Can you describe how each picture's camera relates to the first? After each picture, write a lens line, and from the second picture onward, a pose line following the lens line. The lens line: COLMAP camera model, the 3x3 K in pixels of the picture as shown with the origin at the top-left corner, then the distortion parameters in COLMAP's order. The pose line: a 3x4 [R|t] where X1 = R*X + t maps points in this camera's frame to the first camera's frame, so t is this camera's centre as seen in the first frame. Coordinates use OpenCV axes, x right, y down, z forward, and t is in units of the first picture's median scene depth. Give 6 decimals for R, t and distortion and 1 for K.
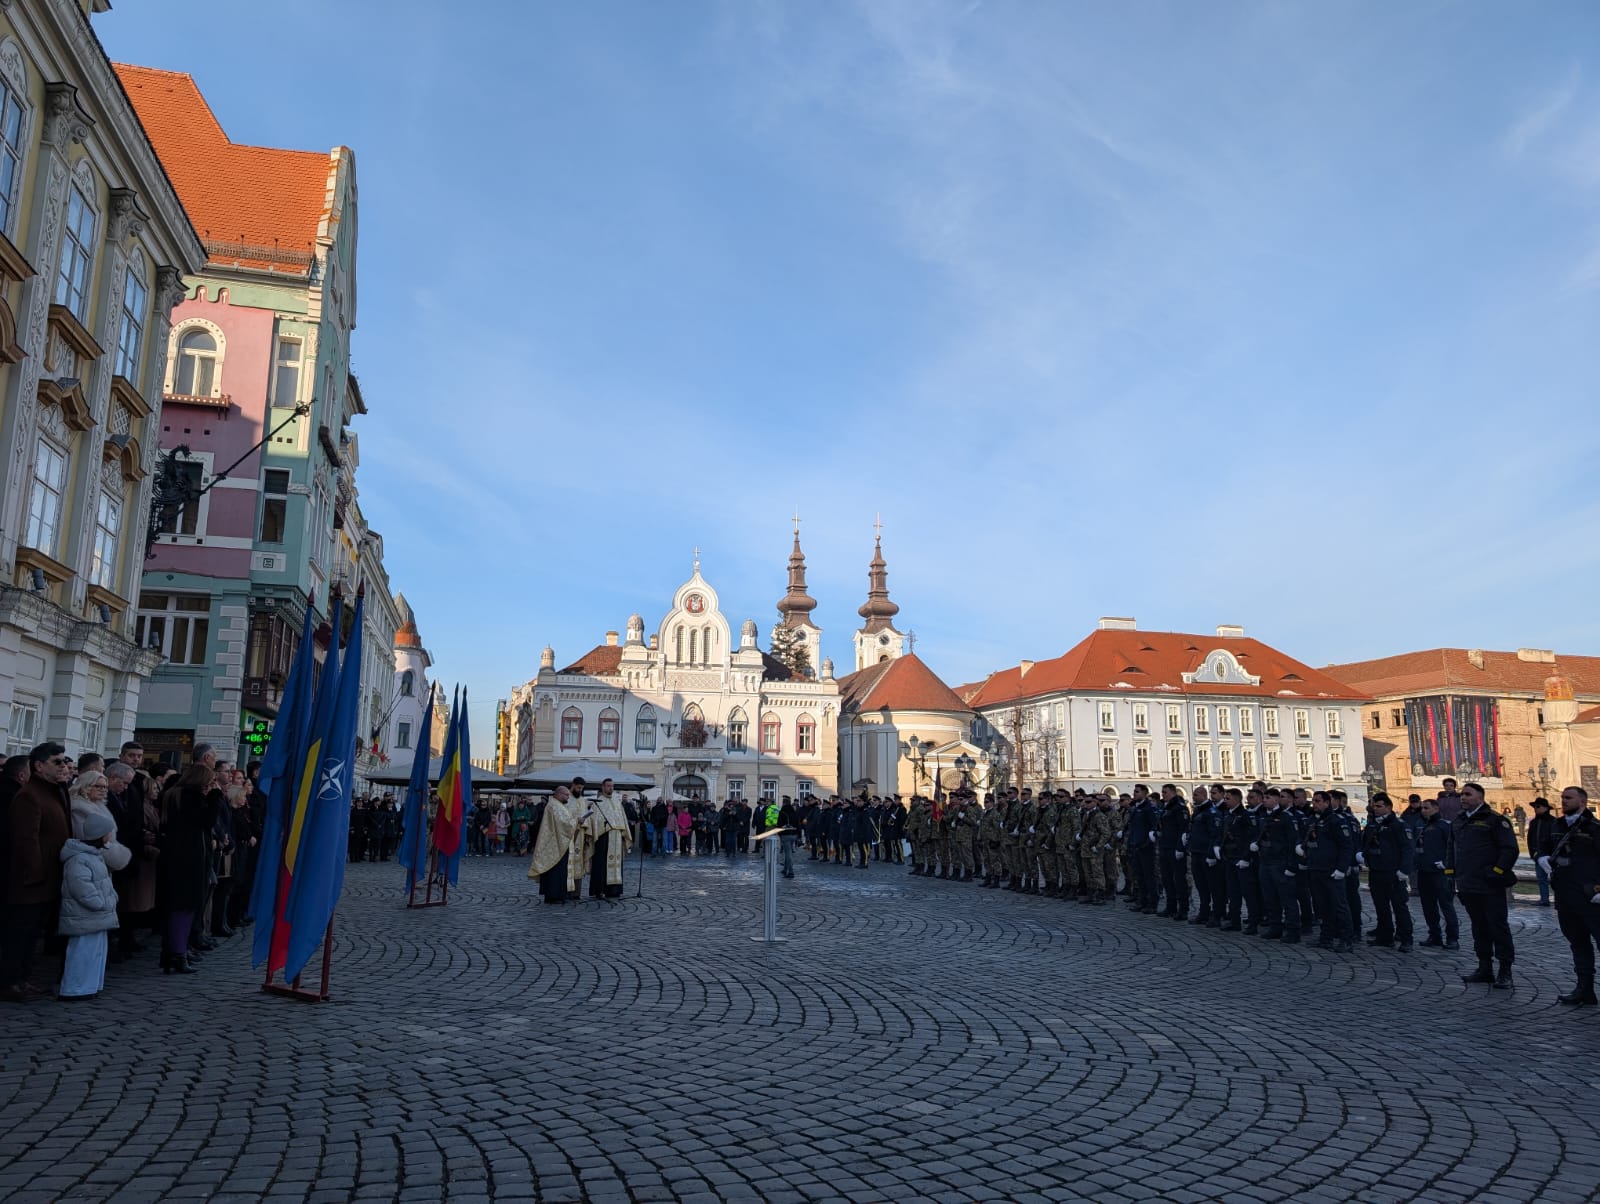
lens RADIAL K [[1122.8, 0, 786.5], [0, 1122.8, 596.3], [0, 0, 1]] dist [0.058030, -0.073495]
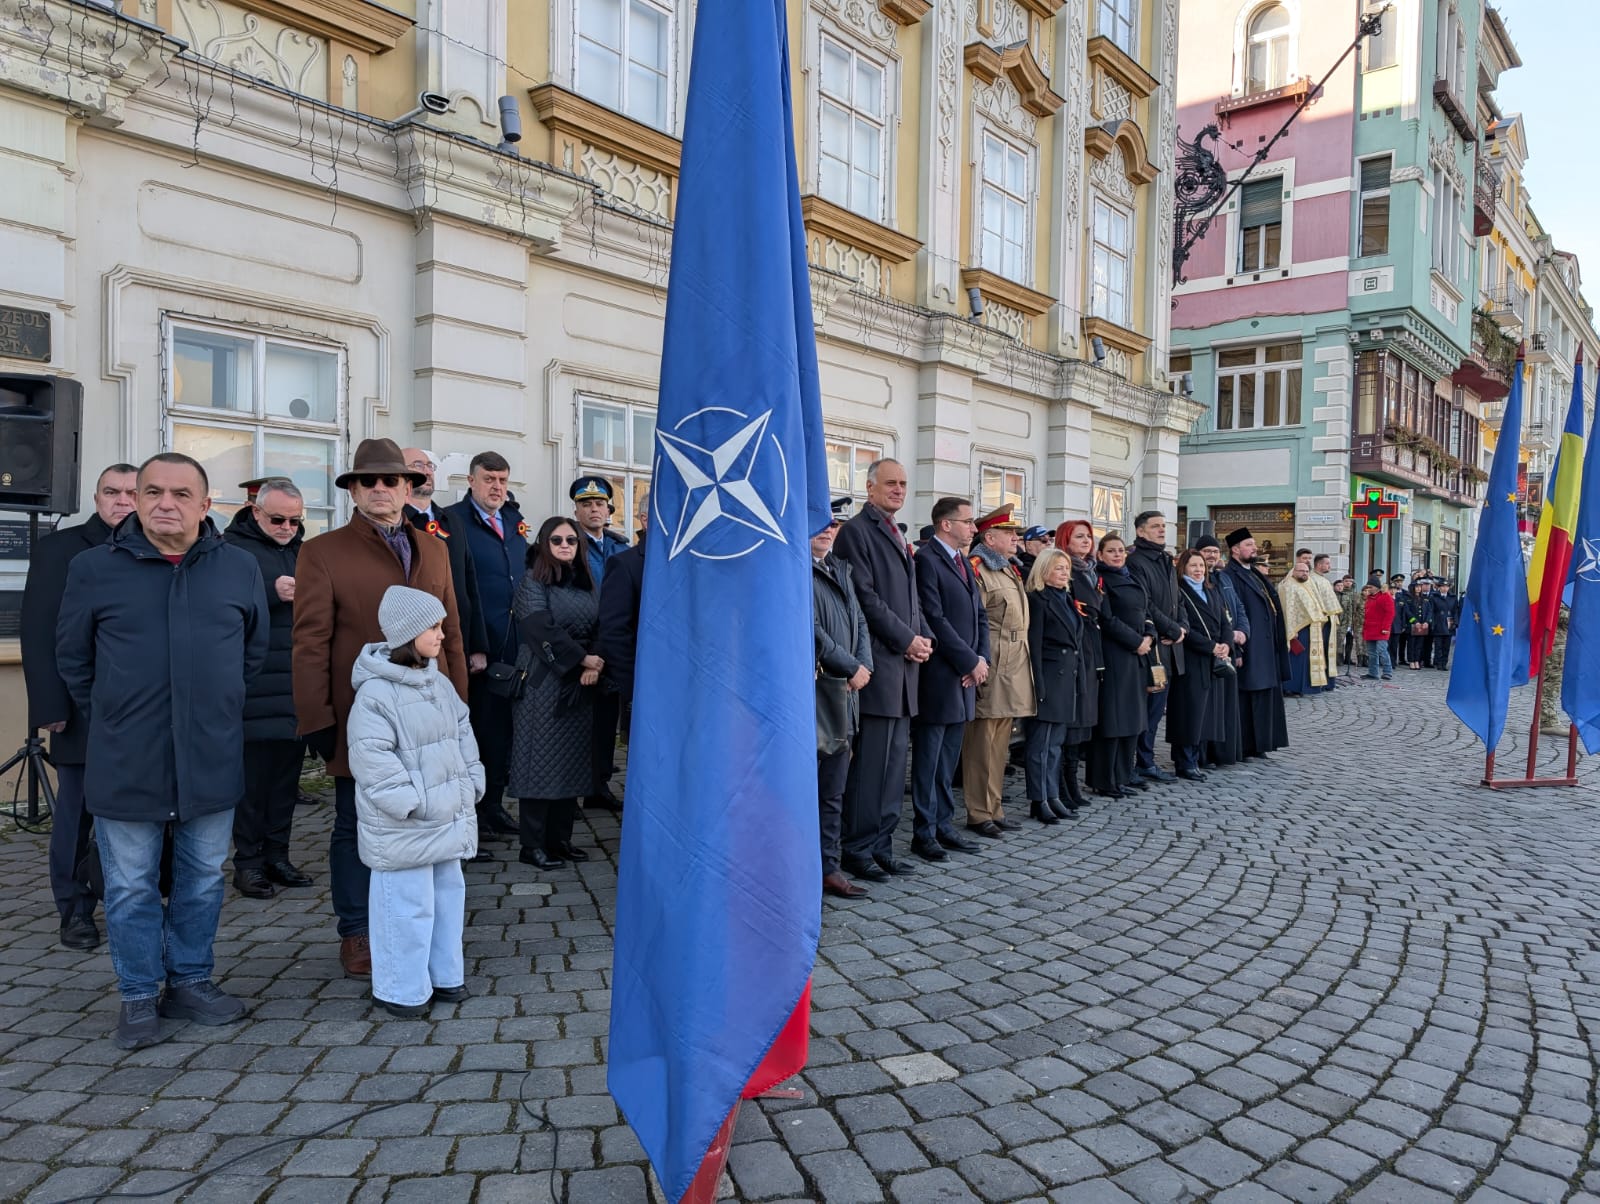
lens RADIAL K [[1120.3, 0, 836.3], [0, 1120.3, 606.7], [0, 0, 1]] dist [0.040739, -0.030549]
pose [[0.587126, 0.020170, -0.809245, -0.013961], [0.135818, 0.983064, 0.123041, 0.013659], [0.798021, -0.182151, 0.574442, 0.072841]]
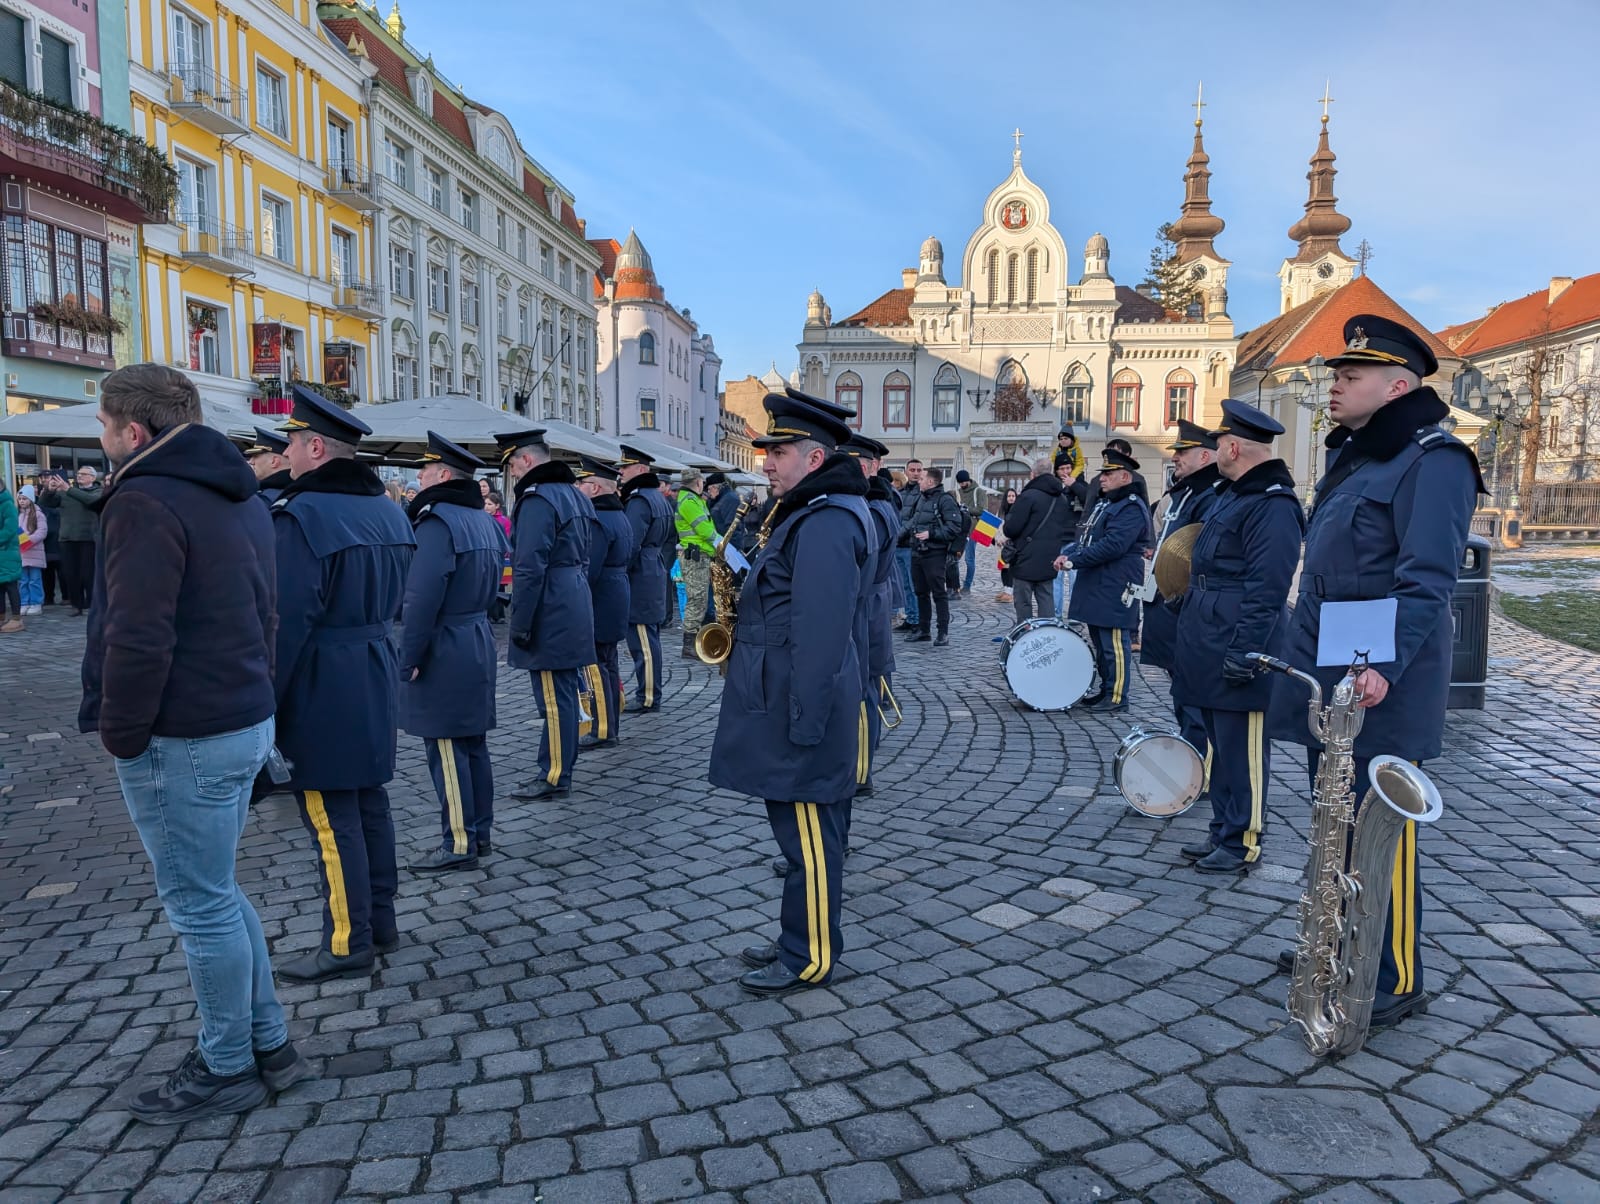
lens RADIAL K [[1135.3, 0, 791.1], [0, 1135.3, 608.1], [0, 0, 1]] dist [0.028071, -0.021609]
pose [[0.935850, 0.028994, -0.351204, 0.044419], [0.067889, 0.963107, 0.260415, 0.048481], [0.345797, -0.267552, 0.899355, 0.252498]]
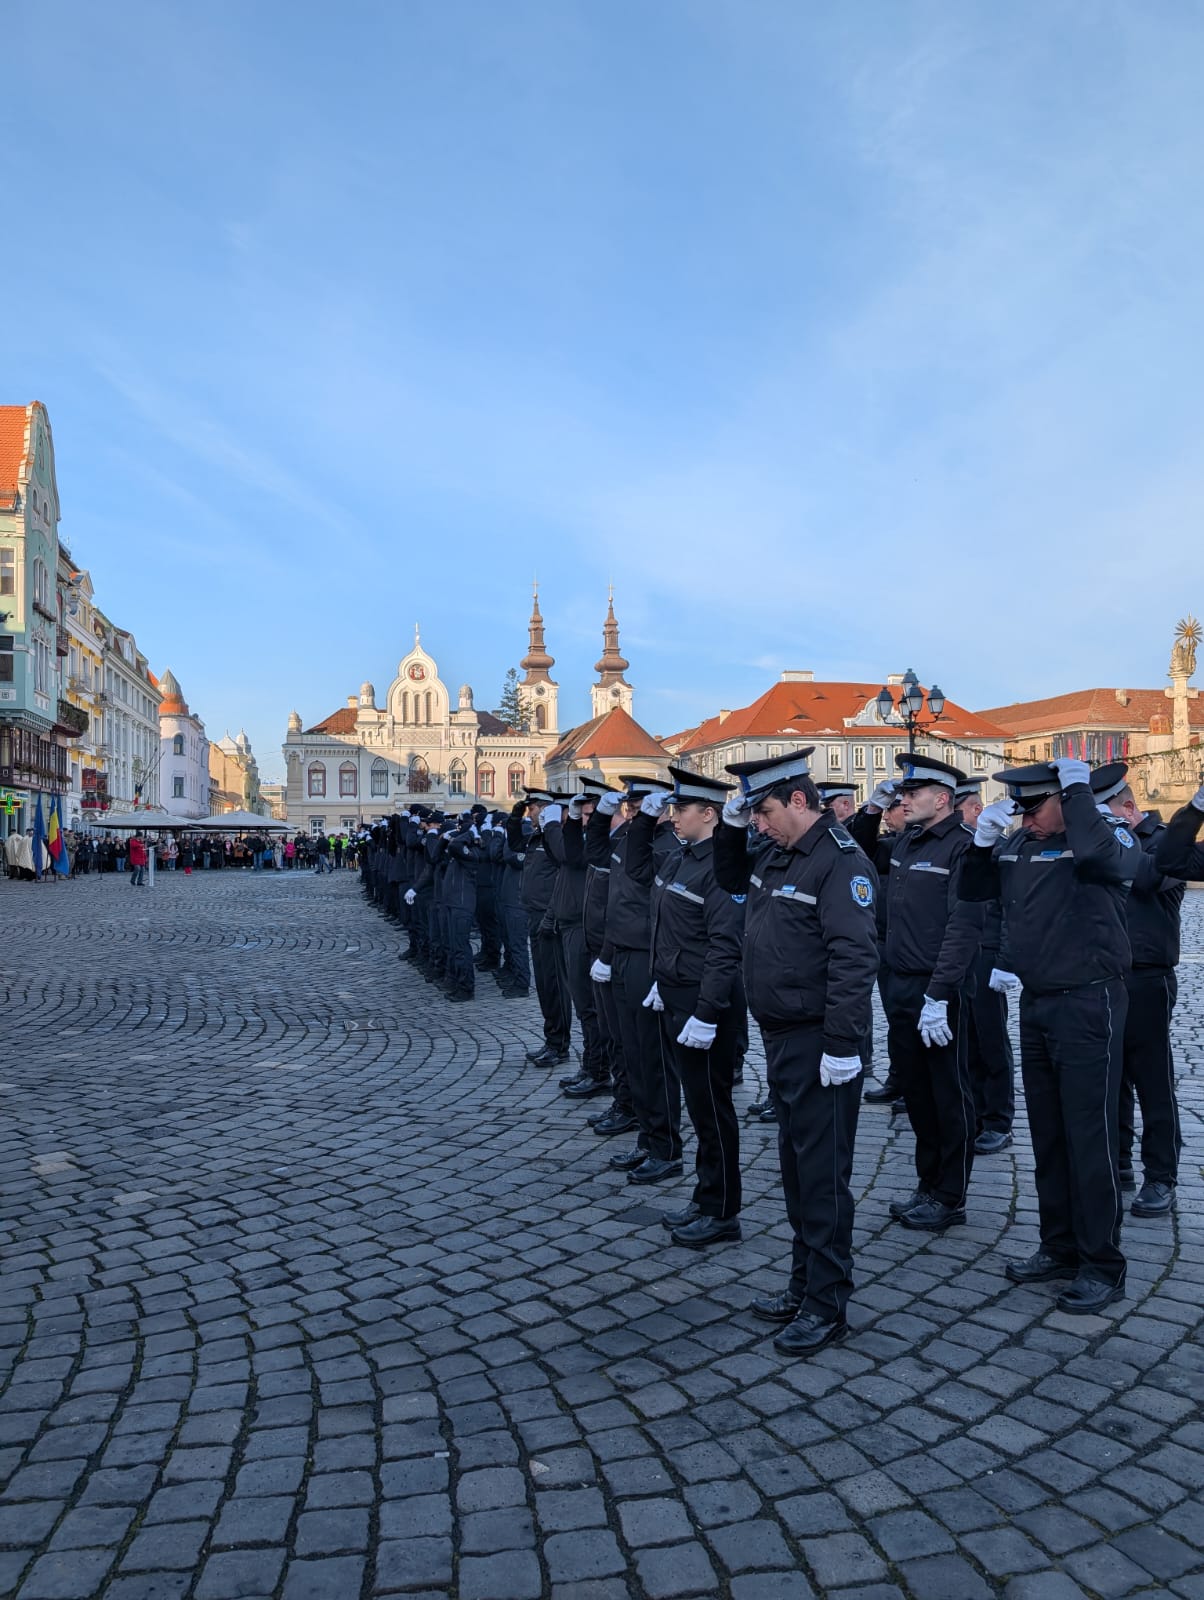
lens RADIAL K [[1131.3, 0, 606.8], [0, 1131.3, 796.4], [0, 0, 1]] dist [0.043536, -0.031262]
pose [[0.999617, -0.022451, -0.016156, 0.135582], [0.024560, 0.989118, 0.145058, -0.032794], [0.012723, -0.145400, 0.989291, -0.199234]]
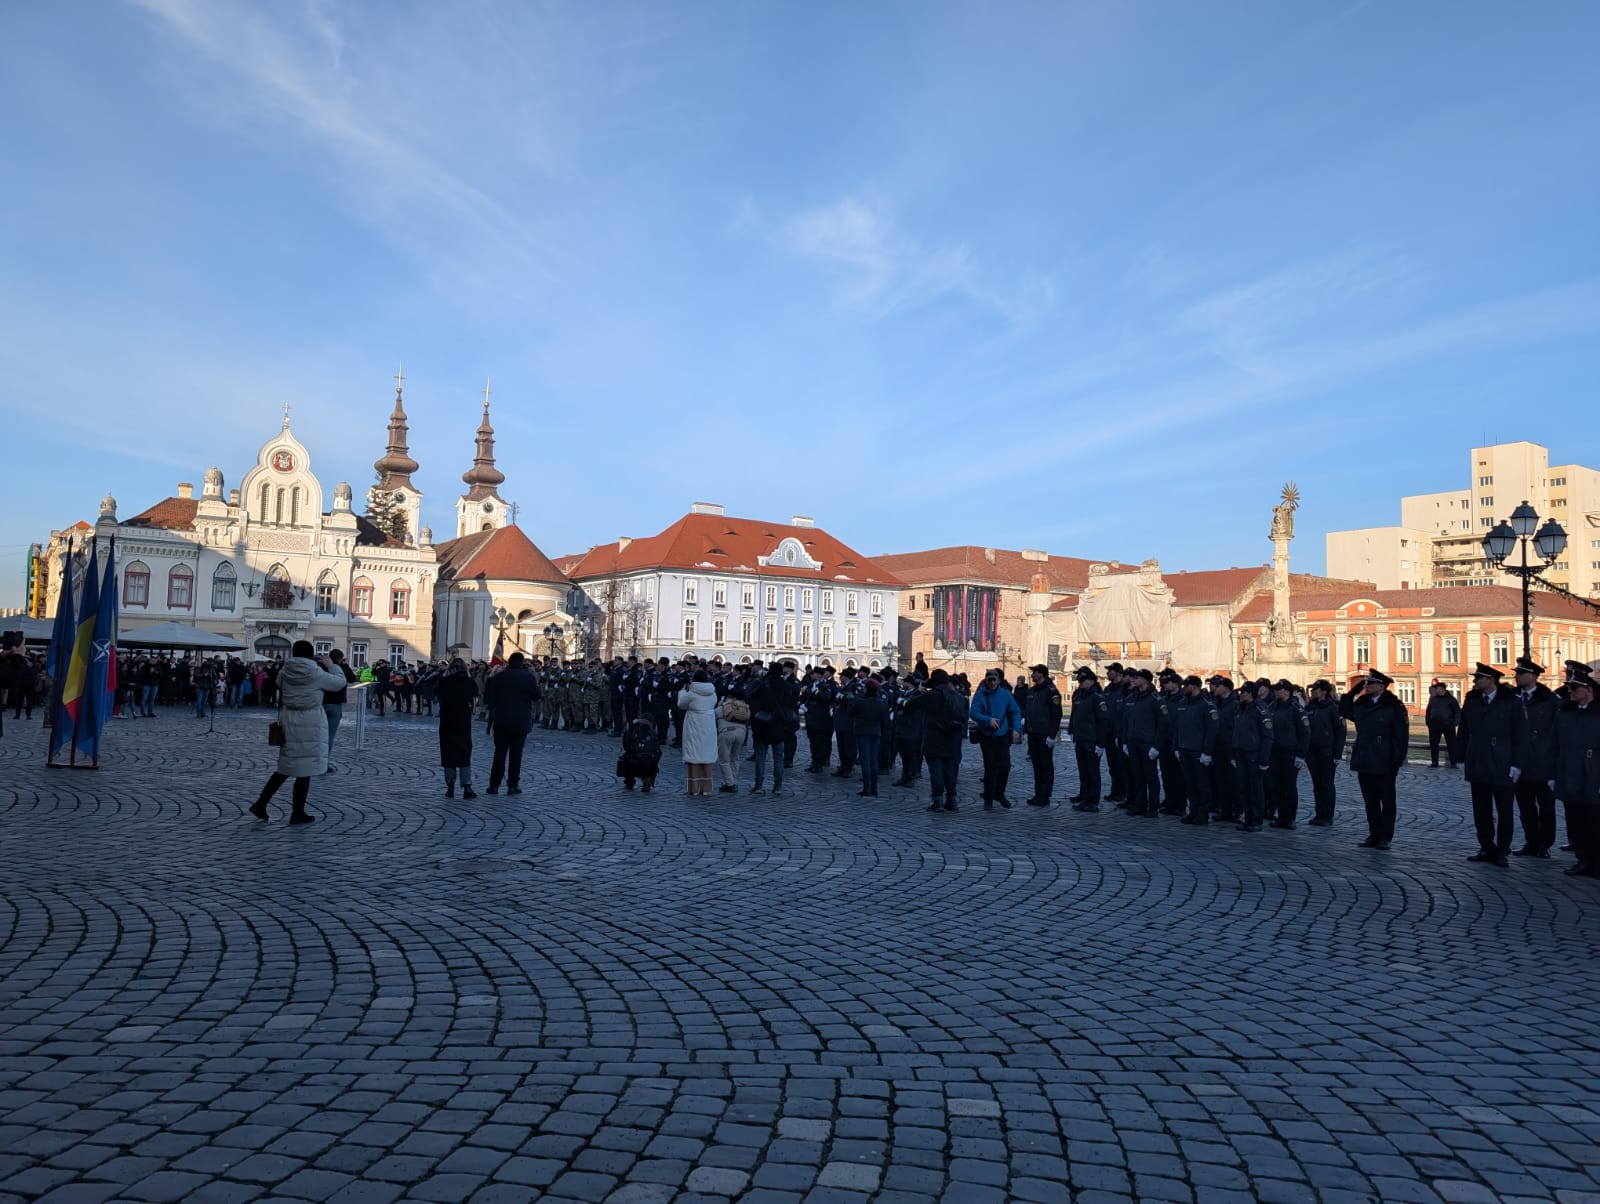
lens RADIAL K [[1133.7, 0, 815.0], [0, 1133.7, 601.1], [0, 0, 1]] dist [0.009583, -0.007861]
pose [[0.933955, 0.035479, 0.355624, 0.002702], [-0.078595, 0.991090, 0.107534, -0.015649], [-0.348640, -0.128382, 0.928422, -0.085430]]
